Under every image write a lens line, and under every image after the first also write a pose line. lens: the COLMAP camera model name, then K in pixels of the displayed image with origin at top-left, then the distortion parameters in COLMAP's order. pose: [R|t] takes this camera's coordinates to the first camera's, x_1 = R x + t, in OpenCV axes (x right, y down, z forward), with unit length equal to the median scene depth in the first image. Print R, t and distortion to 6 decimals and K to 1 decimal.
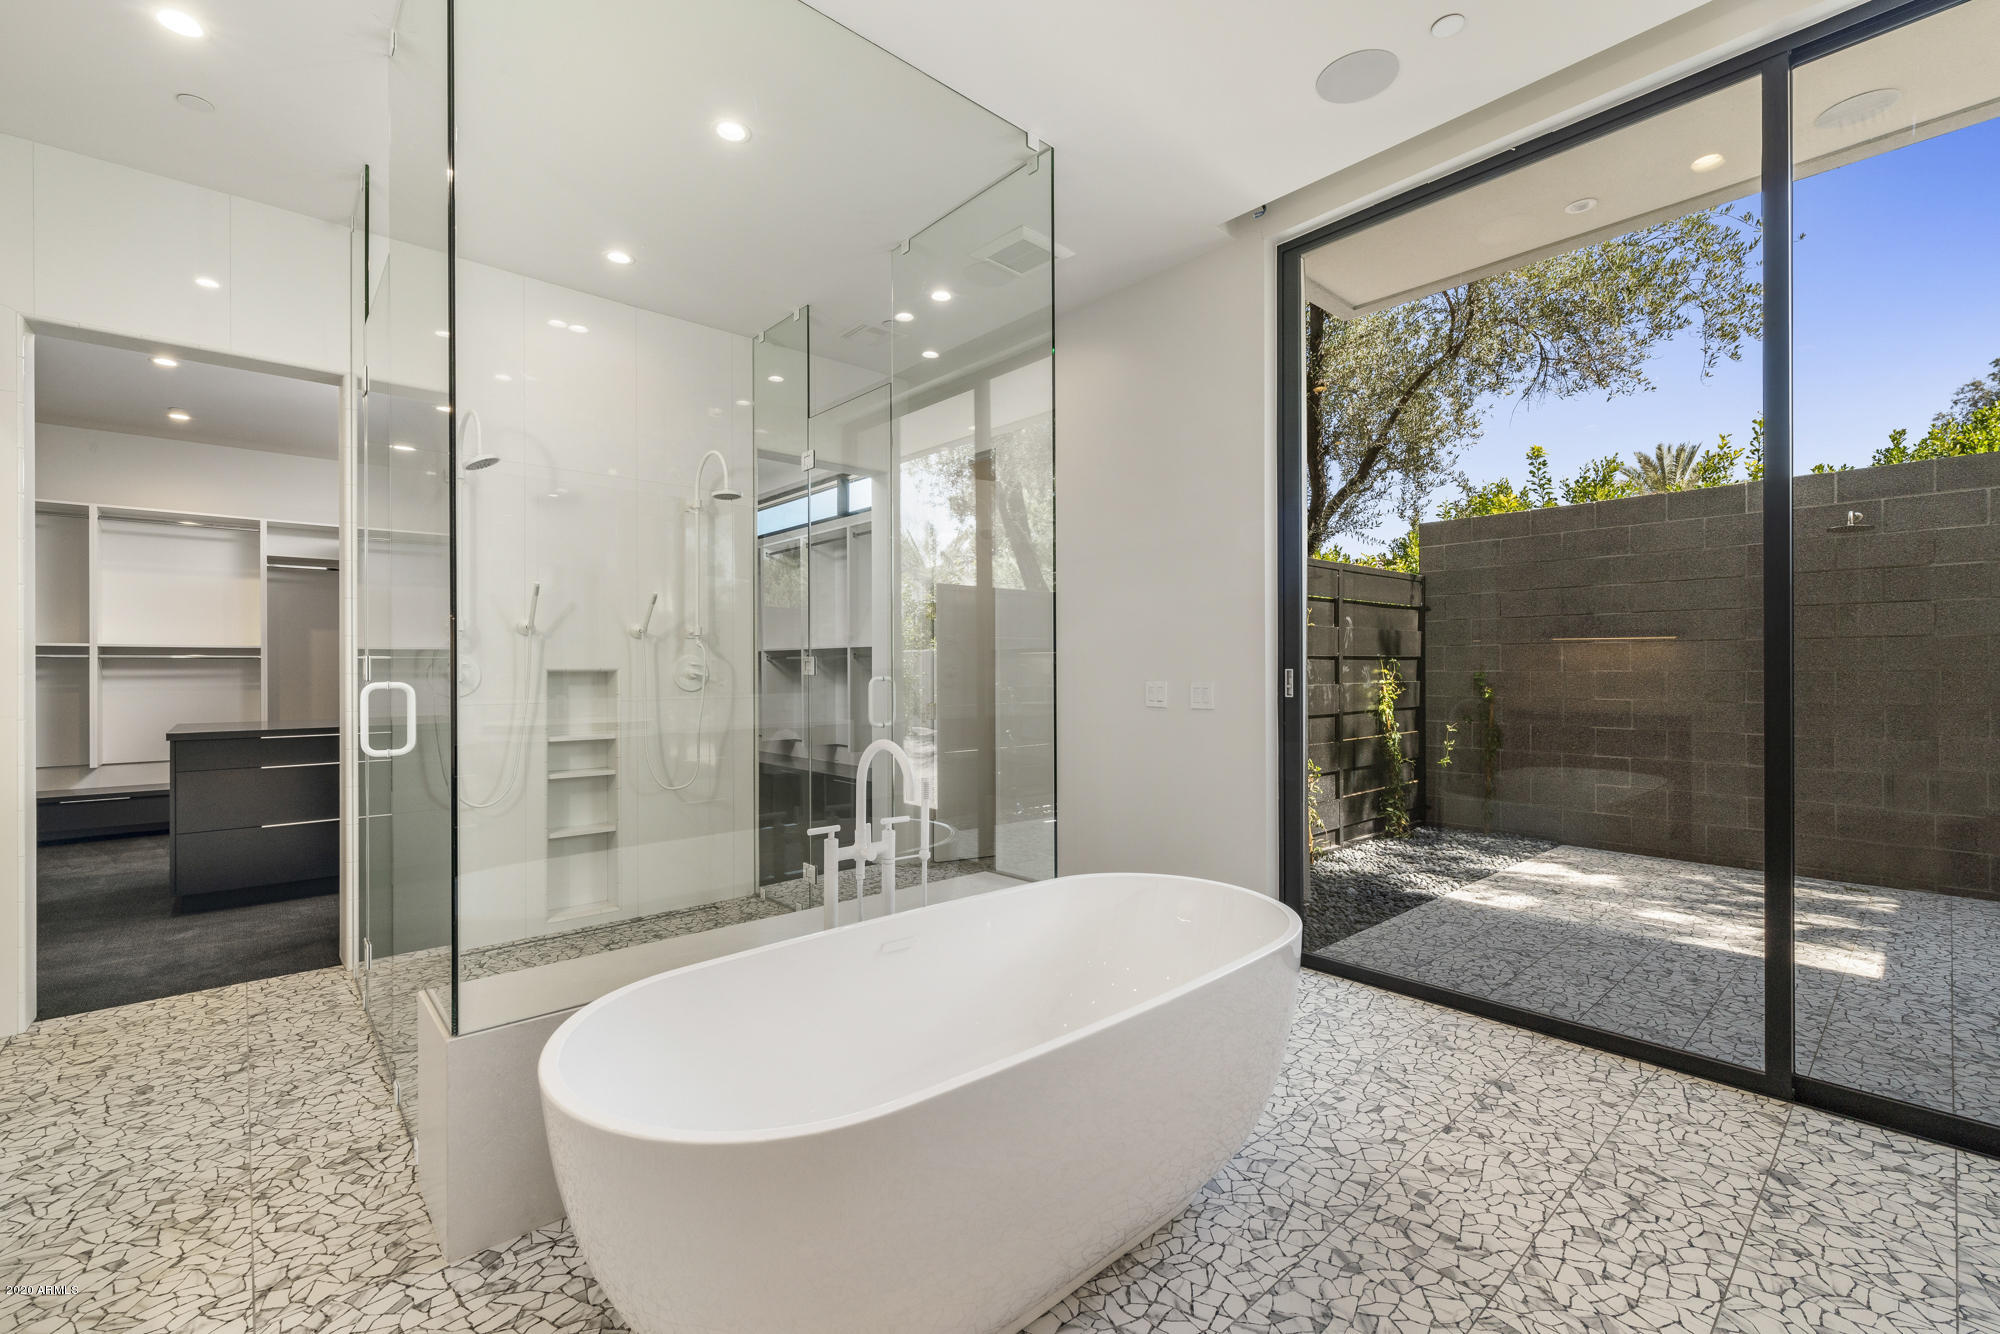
lens RADIAL K [[851.3, 0, 995.9], [0, 851.3, 667.2], [0, 0, 1]] dist [0.000505, 0.000223]
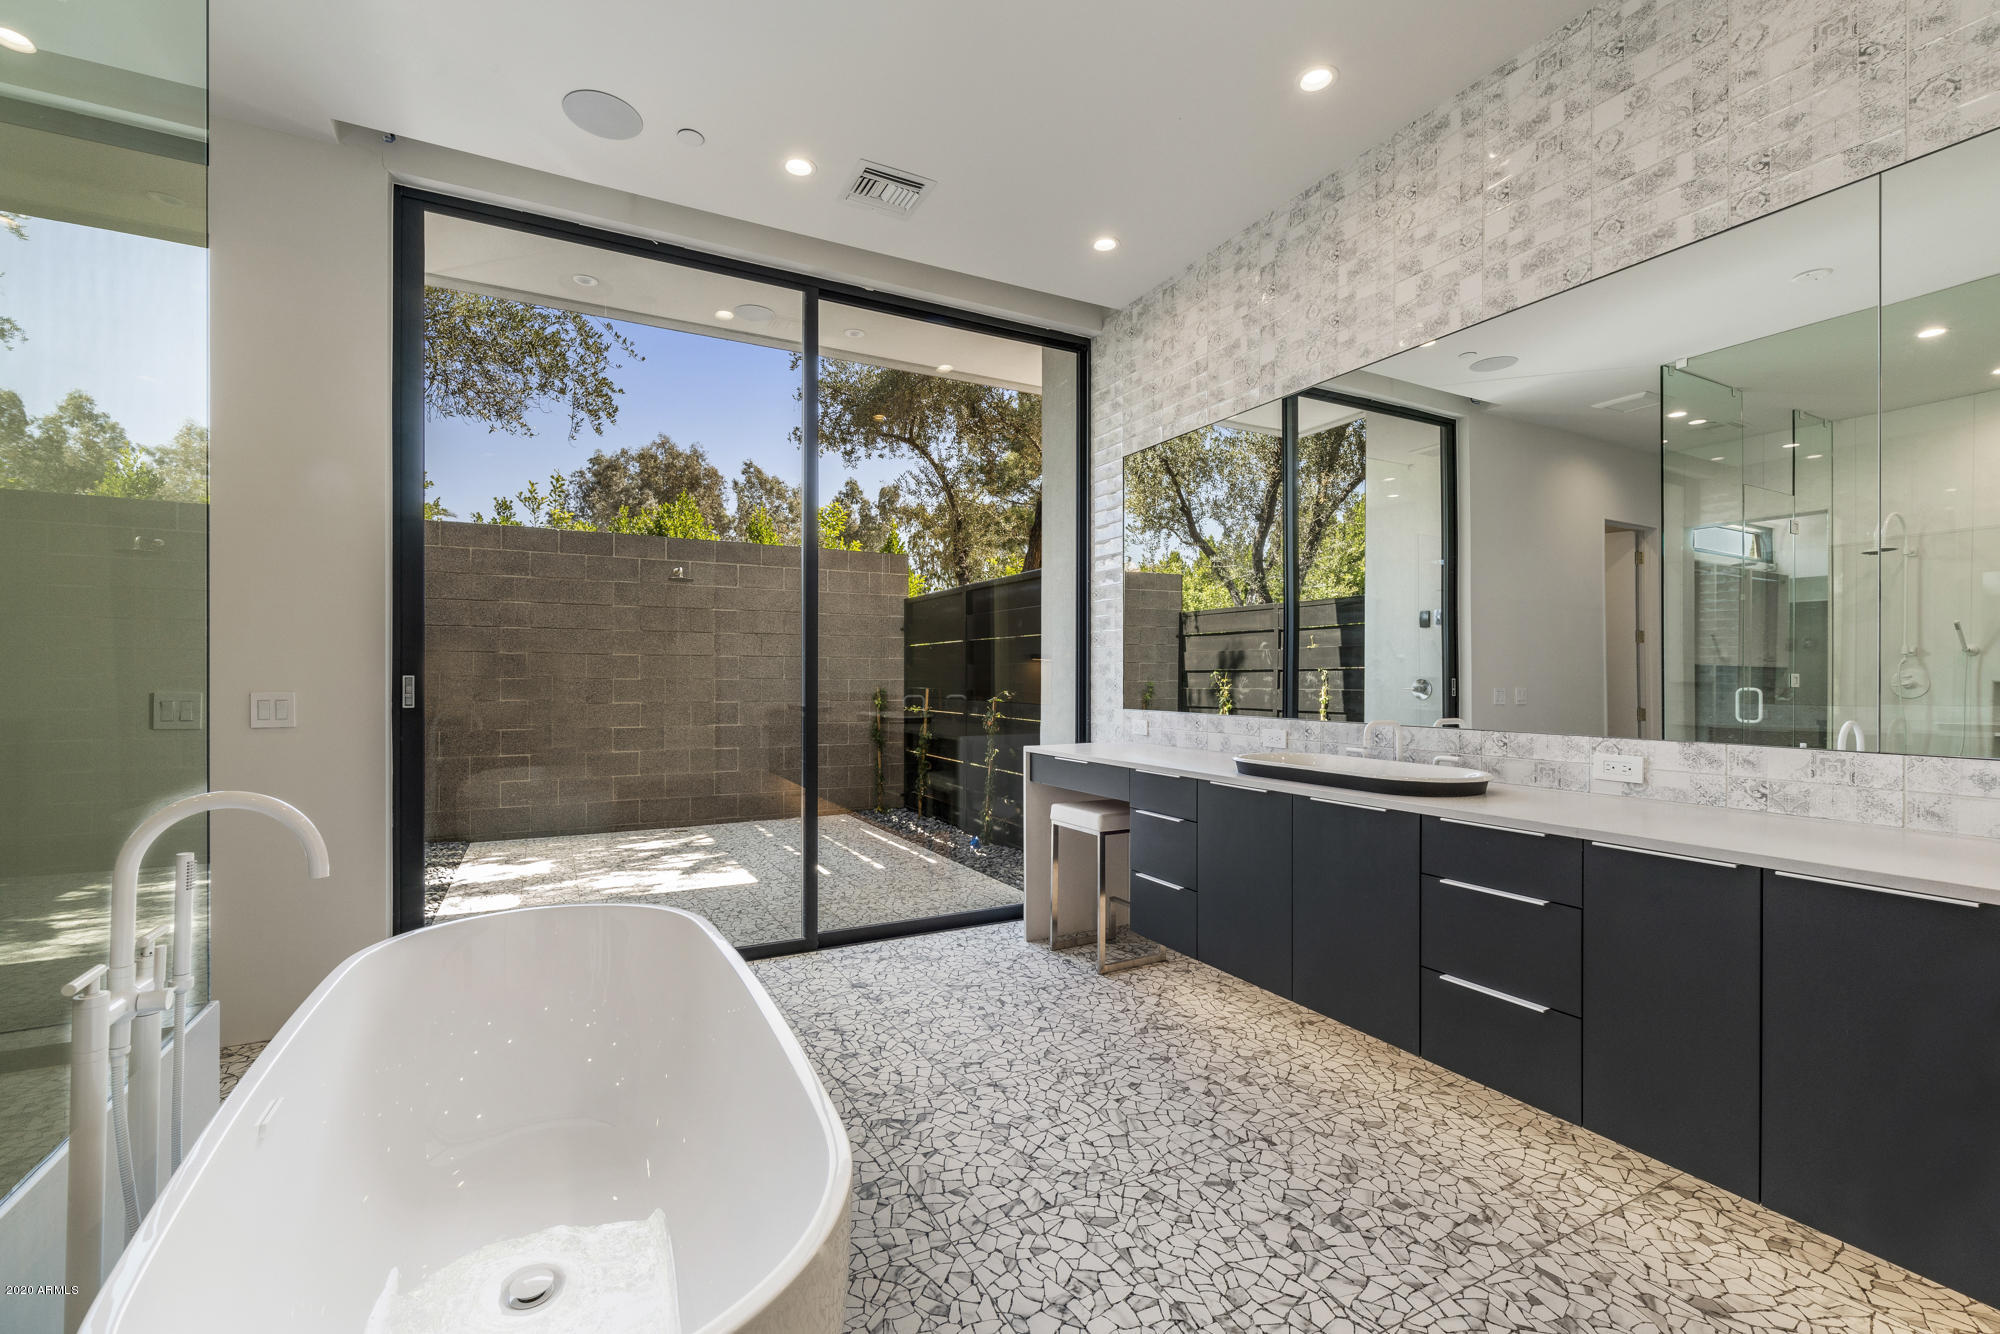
lens RADIAL K [[851.3, 0, 987.2], [0, 851.3, 676.1], [0, 0, 1]] dist [0.000505, 0.000223]
pose [[0.245325, 0.004432, 0.969431, -0.520124], [-0.005142, 0.999981, -0.003270, 0.003174], [-0.969427, -0.004183, 0.245344, 0.302221]]
